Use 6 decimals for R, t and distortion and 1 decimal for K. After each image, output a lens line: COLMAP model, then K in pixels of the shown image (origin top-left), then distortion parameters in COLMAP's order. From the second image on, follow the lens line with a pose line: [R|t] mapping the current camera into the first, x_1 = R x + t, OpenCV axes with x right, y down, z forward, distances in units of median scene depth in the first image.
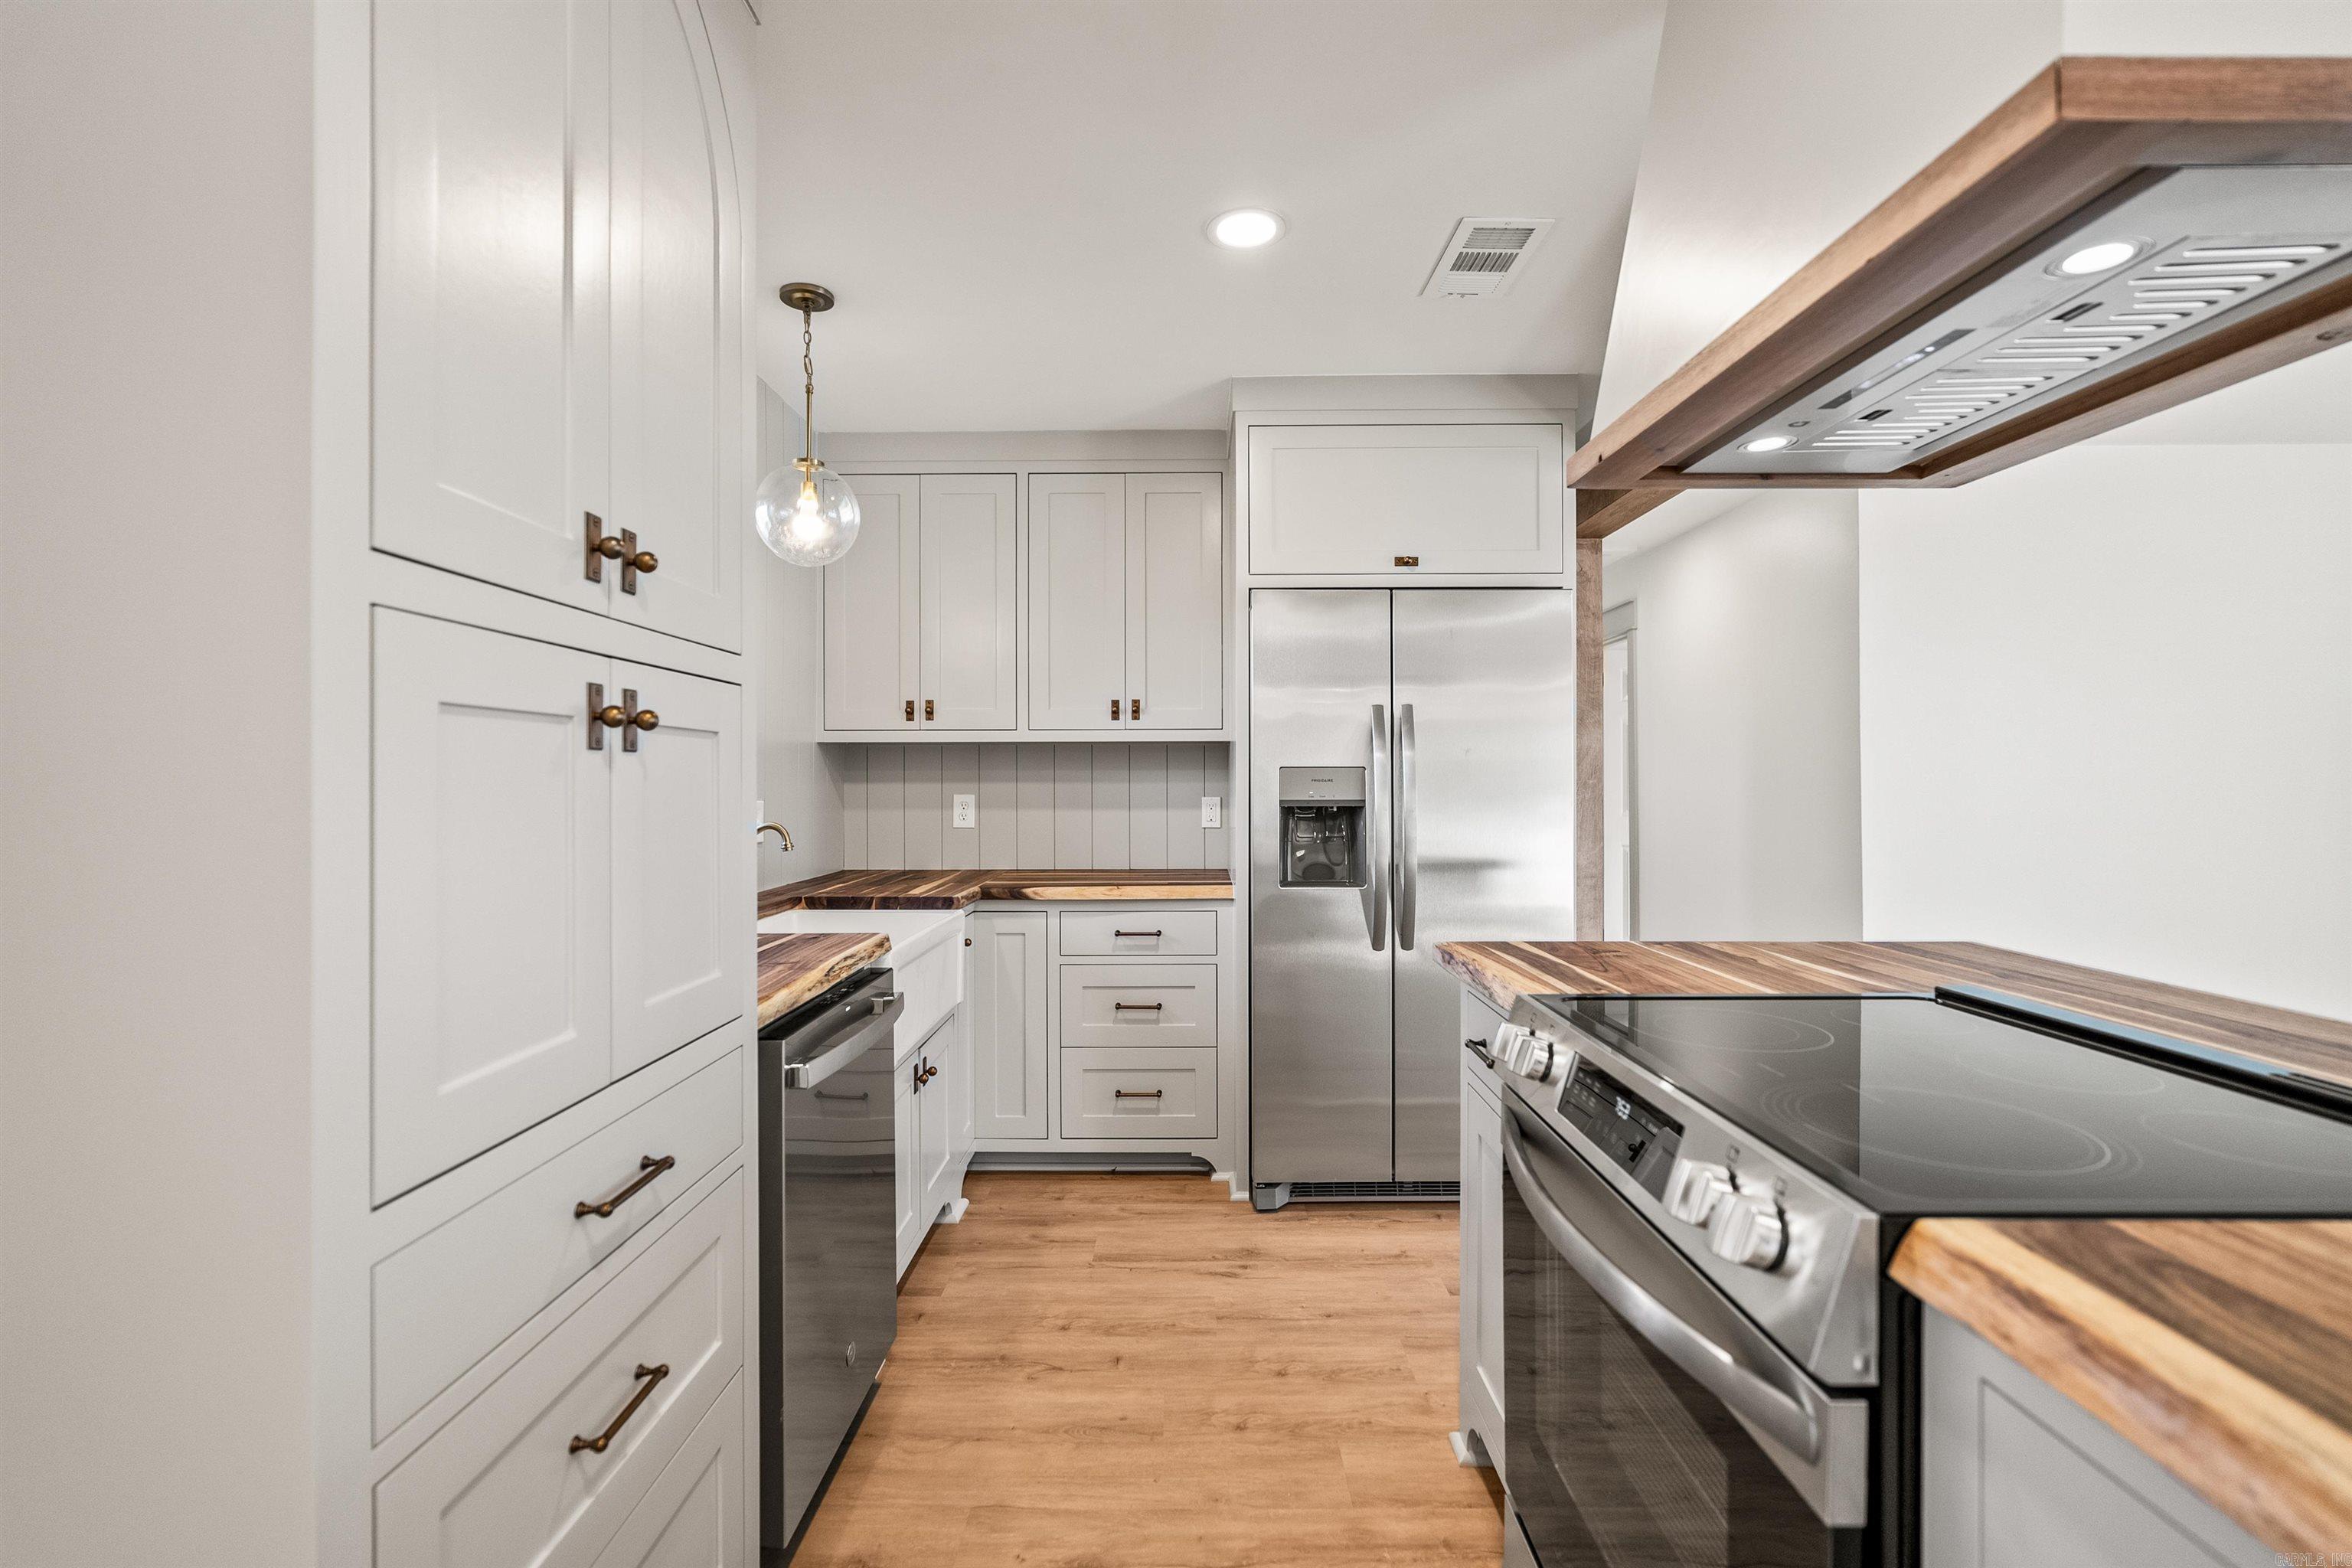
lens RADIAL K [[1056.2, 0, 1179.9], [0, 1056.2, 782.9], [0, 0, 1]] dist [-0.005773, -0.000063]
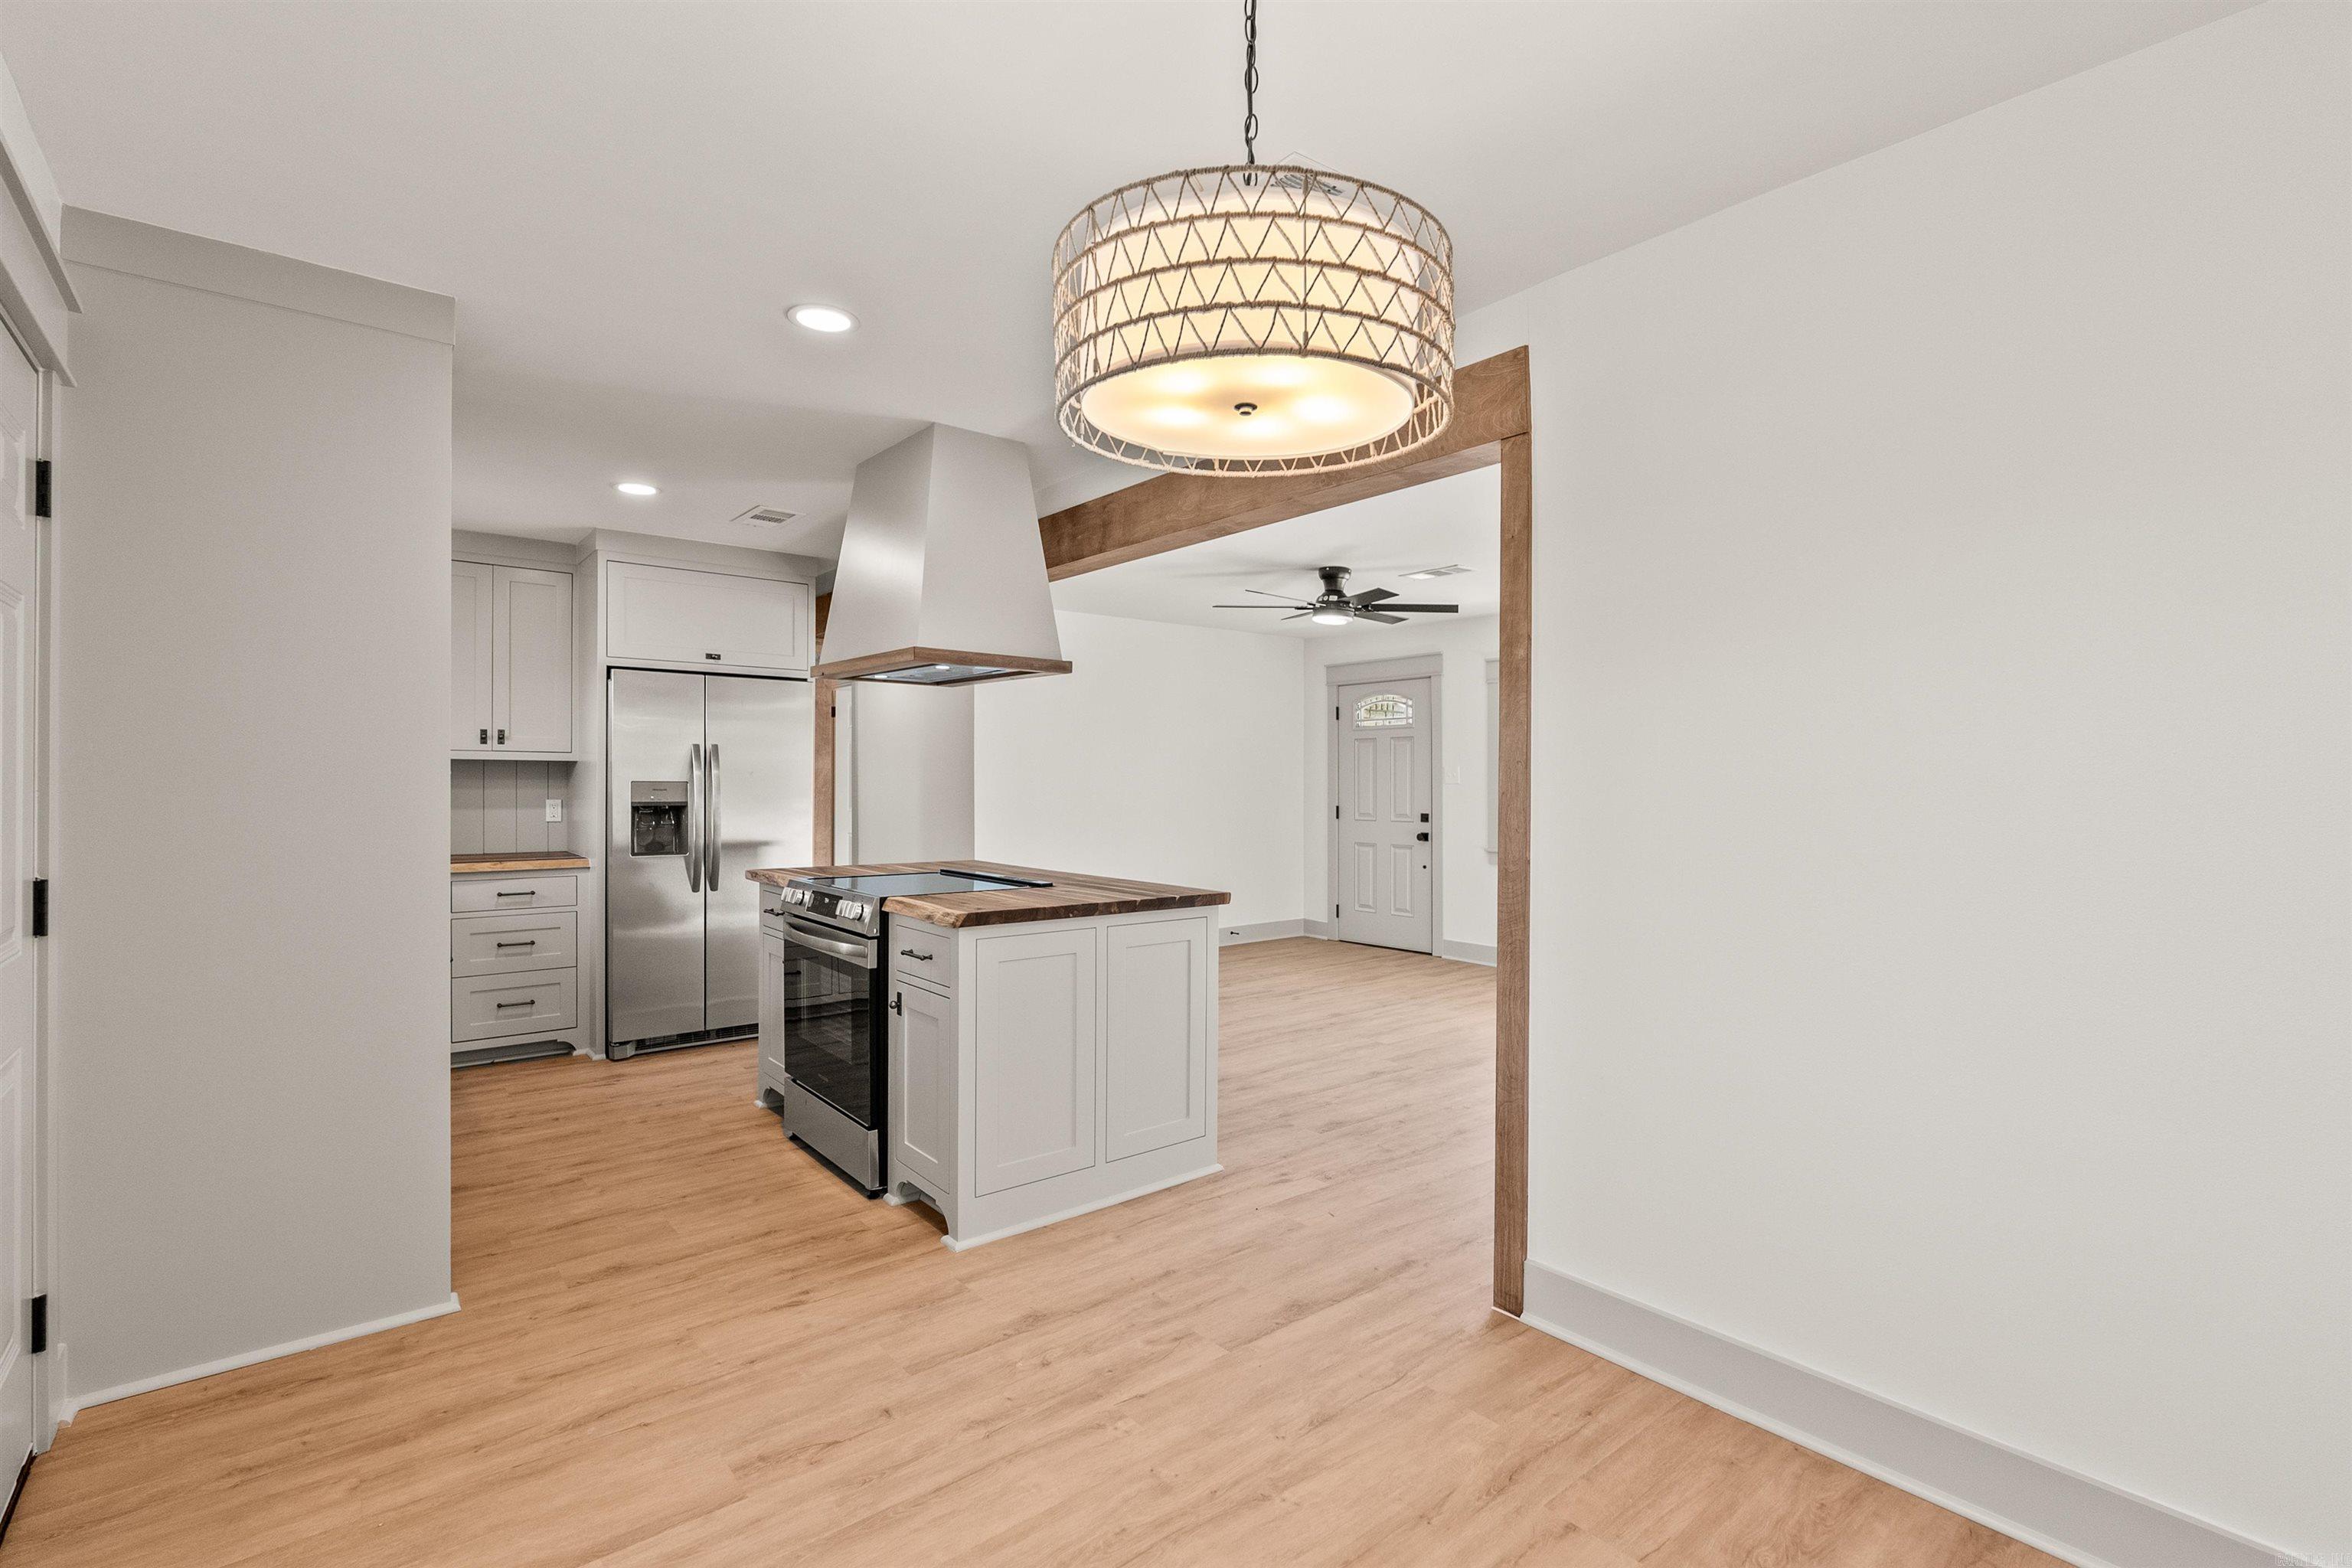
lens RADIAL K [[1056.2, 0, 1179.9], [0, 1056.2, 782.9], [0, 0, 1]] dist [-0.005773, -0.000063]
pose [[0.771871, 0.004699, 0.635762, -0.275499], [-0.007000, 0.999975, 0.001108, -0.019884], [-0.635741, -0.005305, 0.771884, -0.750186]]
